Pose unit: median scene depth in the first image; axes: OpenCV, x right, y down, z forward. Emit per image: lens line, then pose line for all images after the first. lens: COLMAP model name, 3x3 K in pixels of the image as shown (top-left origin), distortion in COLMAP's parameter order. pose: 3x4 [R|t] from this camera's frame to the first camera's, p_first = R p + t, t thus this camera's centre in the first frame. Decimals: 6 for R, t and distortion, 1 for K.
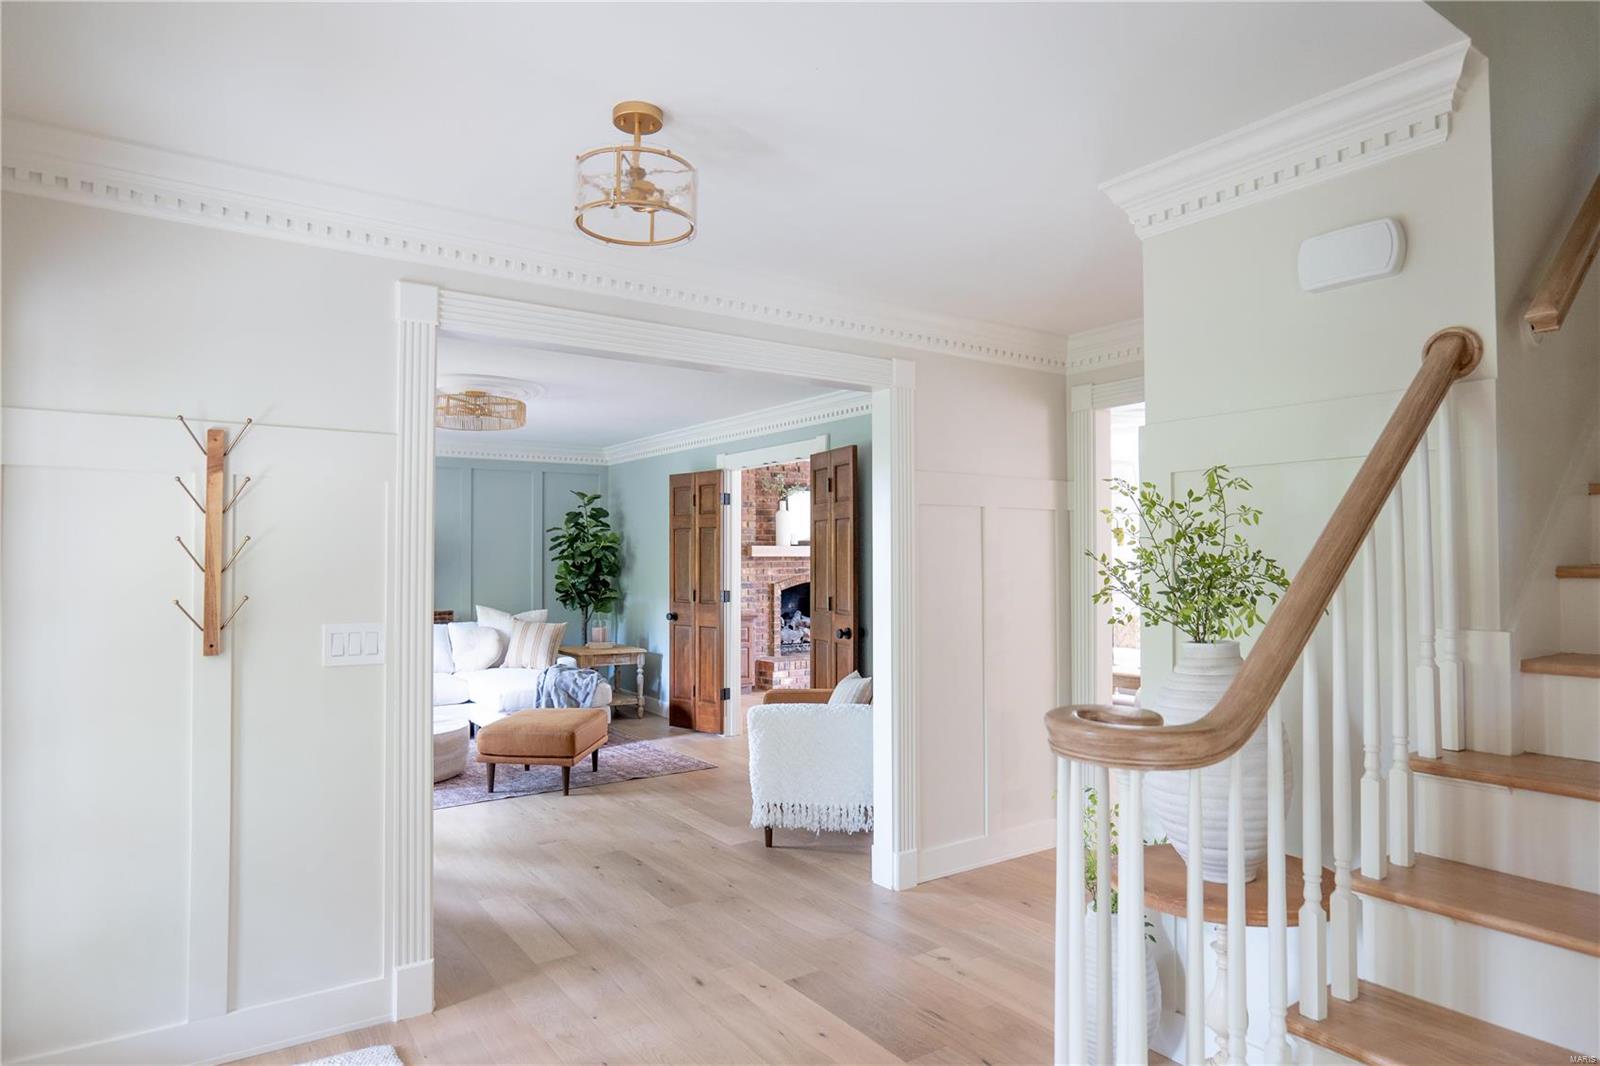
lens RADIAL K [[940.1, 0, 800.0], [0, 940.1, 533.0], [0, 0, 1]] dist [0.000035, 0.000025]
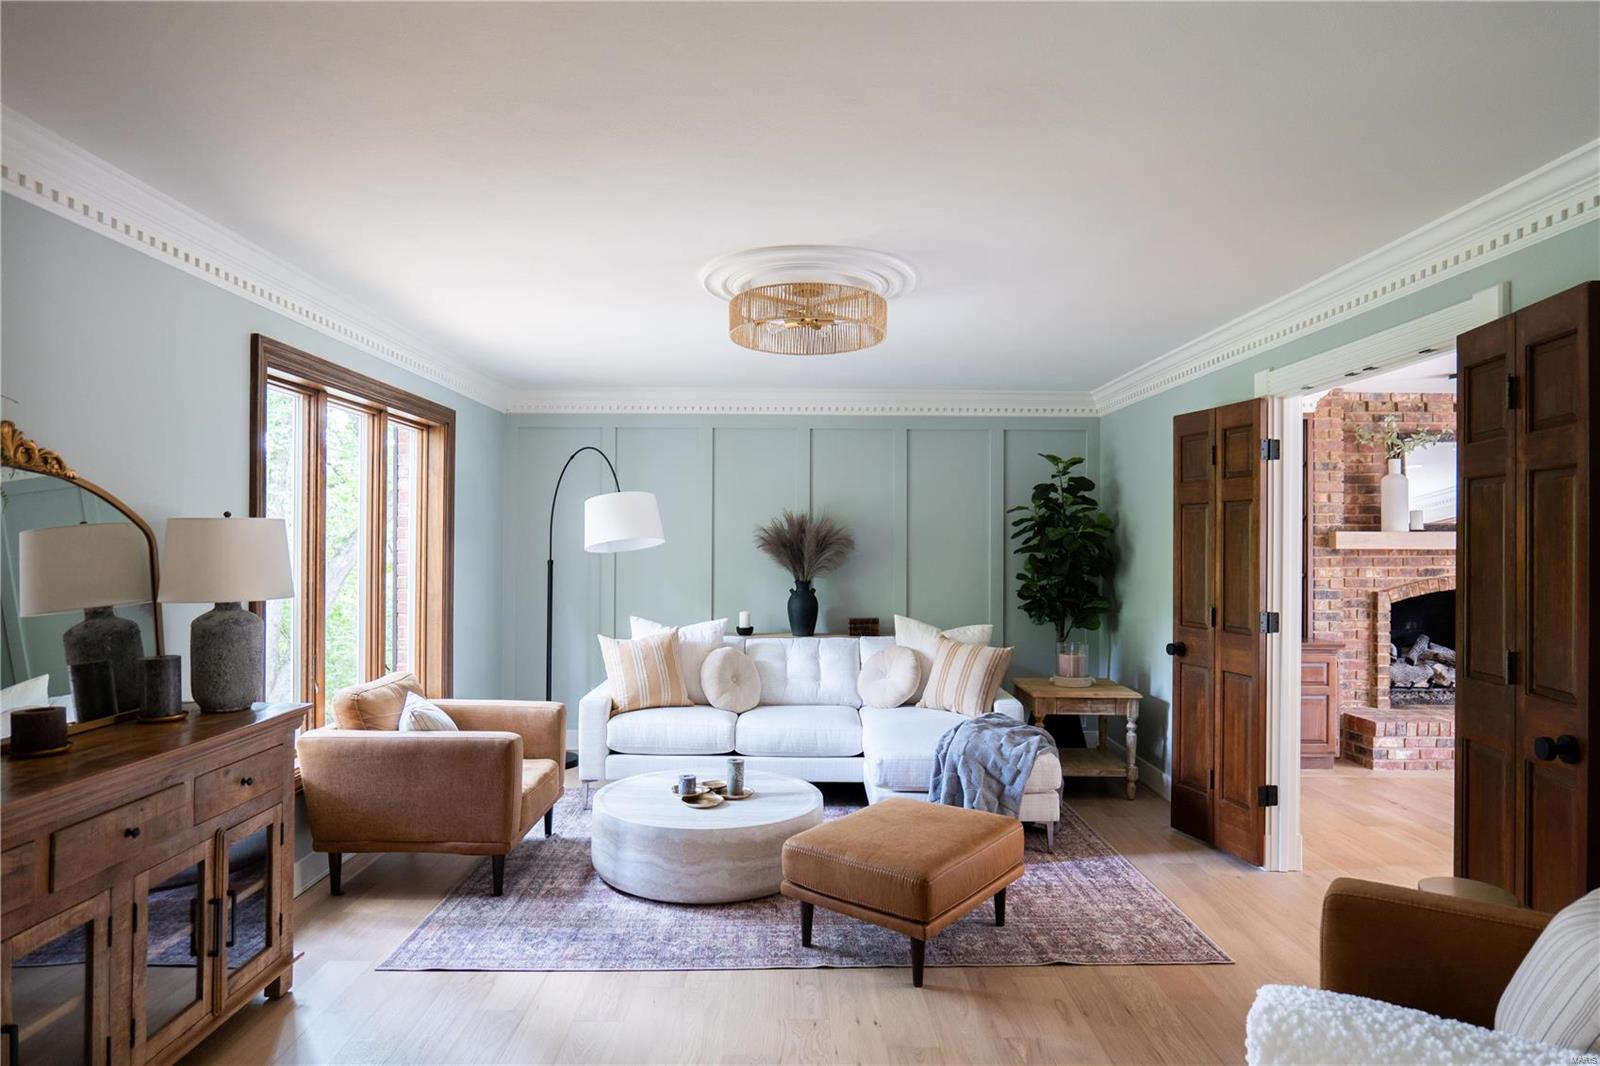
lens RADIAL K [[912.3, 0, 806.0], [0, 912.3, 539.6], [0, 0, 1]] dist [-0.047309, 0.033286]
pose [[0.822851, 0.003535, -0.568246, -0.000768], [0.010007, 0.999735, 0.020709, 0.003203], [0.568169, -0.022727, 0.822598, 0.341130]]
